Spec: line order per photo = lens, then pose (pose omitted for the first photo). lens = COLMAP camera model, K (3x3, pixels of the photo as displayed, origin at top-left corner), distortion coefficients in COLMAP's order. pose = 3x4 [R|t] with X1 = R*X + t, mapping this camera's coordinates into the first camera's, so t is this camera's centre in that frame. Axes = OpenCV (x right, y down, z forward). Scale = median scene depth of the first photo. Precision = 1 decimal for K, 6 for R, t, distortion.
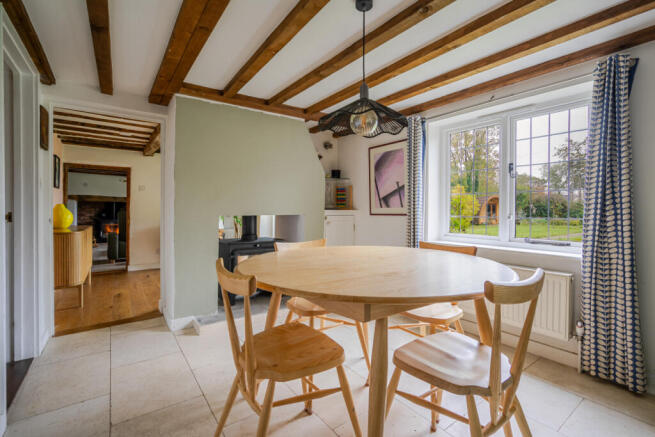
lens RADIAL K [[301.8, 0, 326.7], [0, 301.8, 211.3], [0, 0, 1]] dist [-0.024485, 0.004978]
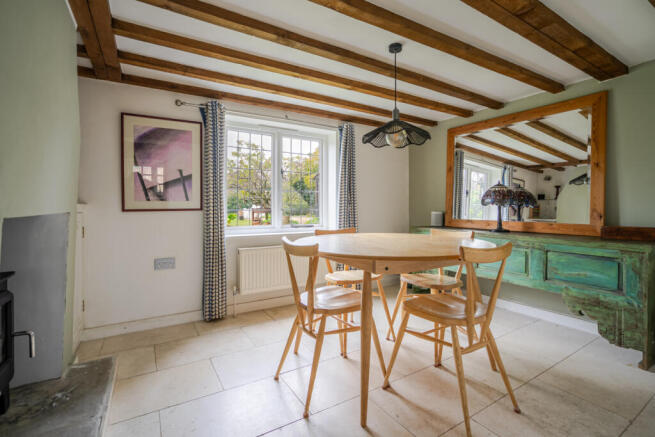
lens RADIAL K [[301.8, 0, 326.8], [0, 301.8, 216.6], [0, 0, 1]] dist [-0.024485, 0.004978]
pose [[0.084736, -0.031986, 0.995890, -0.547342], [0.014616, 0.999417, 0.030856, 0.010702], [-0.996296, 0.011941, 0.085154, 0.535367]]
